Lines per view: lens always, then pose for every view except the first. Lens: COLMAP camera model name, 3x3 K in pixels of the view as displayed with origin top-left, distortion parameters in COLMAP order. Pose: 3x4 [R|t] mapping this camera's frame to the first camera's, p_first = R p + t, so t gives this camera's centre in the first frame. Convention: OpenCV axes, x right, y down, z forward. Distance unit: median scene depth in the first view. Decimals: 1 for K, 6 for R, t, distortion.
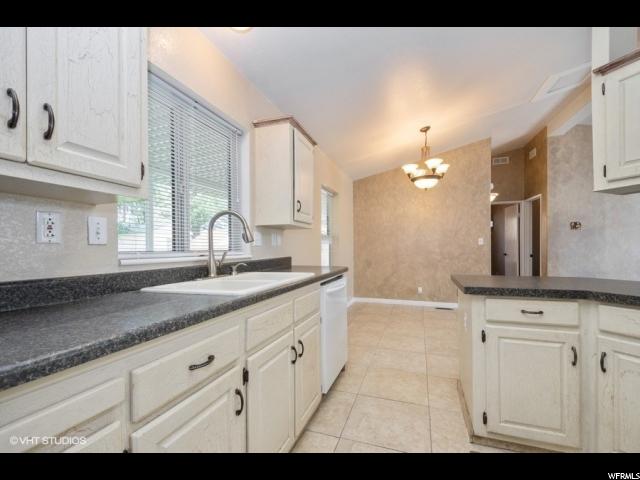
lens RADIAL K [[278.4, 0, 321.6], [0, 278.4, 247.4], [0, 0, 1]] dist [0.028924, -0.015607]
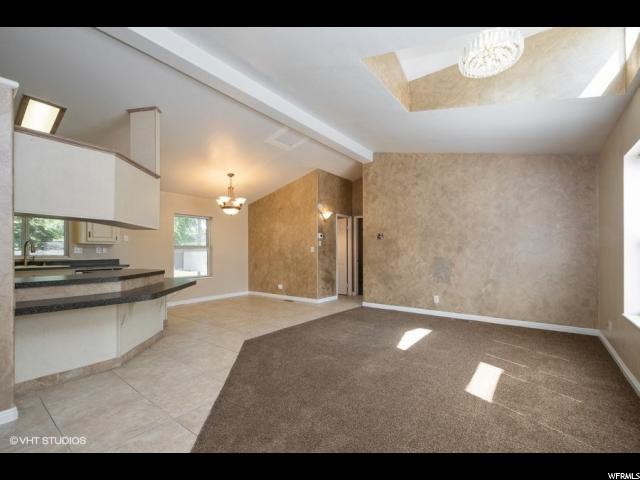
lens RADIAL K [[278.4, 0, 321.6], [0, 278.4, 247.4], [0, 0, 1]] dist [0.028924, -0.015607]
pose [[0.943892, -0.002842, -0.330242, 1.350380], [-0.003271, 0.999833, -0.017953, -0.012607], [0.330238, 0.018026, 0.943726, -0.252440]]
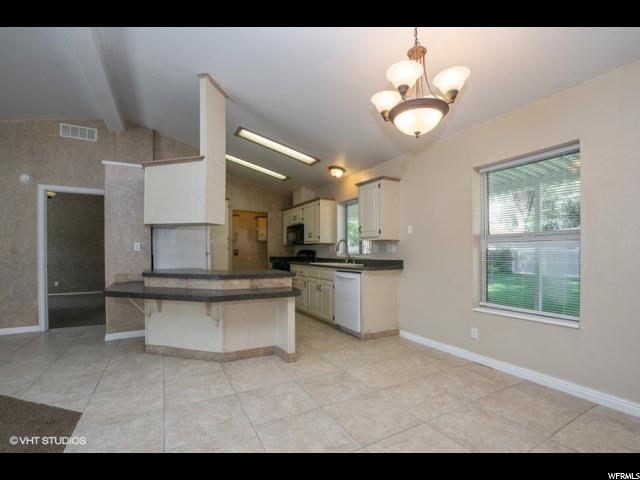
lens RADIAL K [[293.1, 0, 322.1], [0, 293.1, 252.0], [0, 0, 1]] dist [-0.021558, 0.000169]
pose [[-0.669490, 0.007225, -0.742786, 0.886091], [0.003742, 0.999973, 0.006354, -0.011491], [0.742812, 0.001474, -0.669499, 1.251242]]
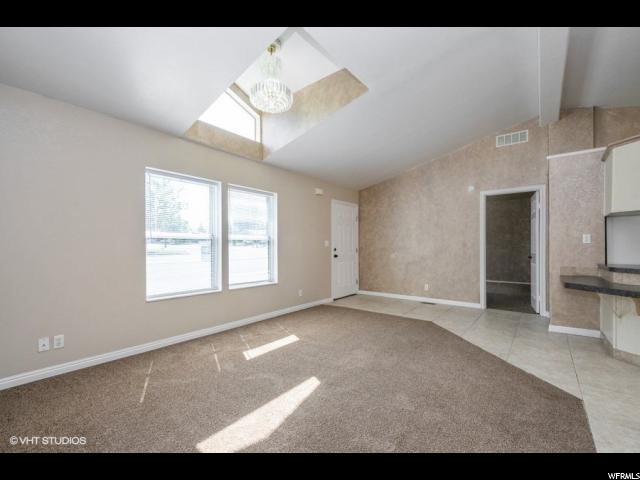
lens RADIAL K [[278.4, 0, 321.6], [0, 278.4, 247.4], [0, 0, 1]] dist [0.028924, -0.015607]
pose [[-0.942800, 0.012772, 0.333113, 1.073585], [0.013467, 0.999909, -0.000223, -0.008964], [-0.333086, 0.004275, -0.942887, 1.237848]]
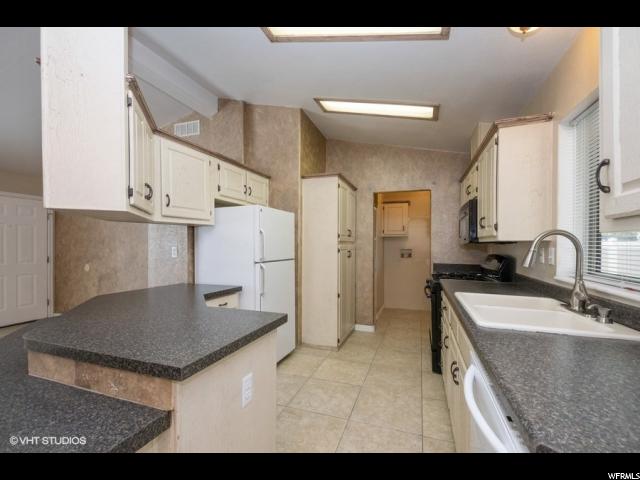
lens RADIAL K [[278.4, 0, 321.6], [0, 278.4, 247.4], [0, 0, 1]] dist [0.028924, -0.015607]
pose [[-0.999961, 0.008659, 0.001600, 0.162570], [0.008666, 0.999951, 0.004767, -0.039856], [-0.001559, 0.004780, -0.999987, 0.817935]]
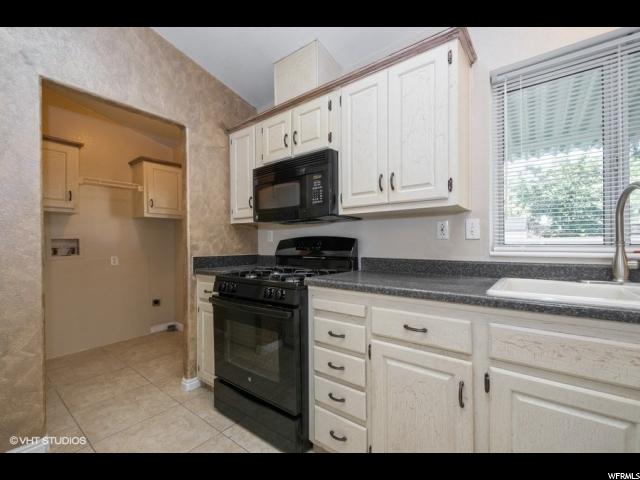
lens RADIAL K [[278.4, 0, 321.6], [0, 278.4, 247.4], [0, 0, 1]] dist [0.028924, -0.015607]
pose [[-0.322226, 0.026703, -0.946286, 0.221103], [0.013642, 0.999629, 0.023563, -0.003891], [0.946565, -0.005317, -0.322471, 0.227871]]
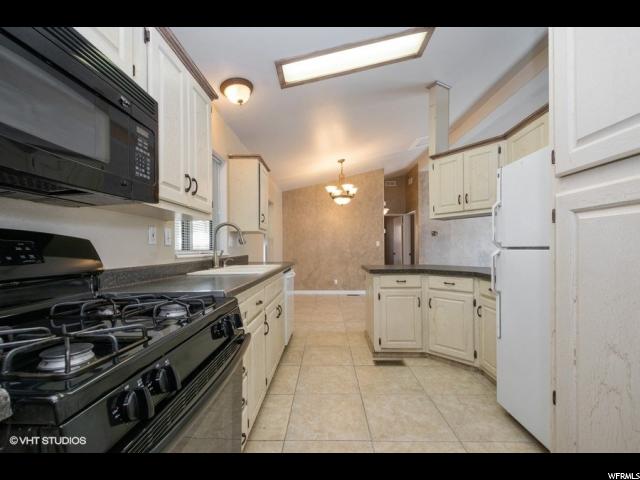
lens RADIAL K [[278.0, 0, 325.3], [0, 278.0, 242.8], [0, 0, 1]] dist [0.028956, 0.000029]
pose [[0.946063, 0.007570, 0.323895, -0.140982], [-0.000984, 0.999790, -0.020492, 0.002255], [-0.323982, 0.019068, 0.945871, -0.247442]]
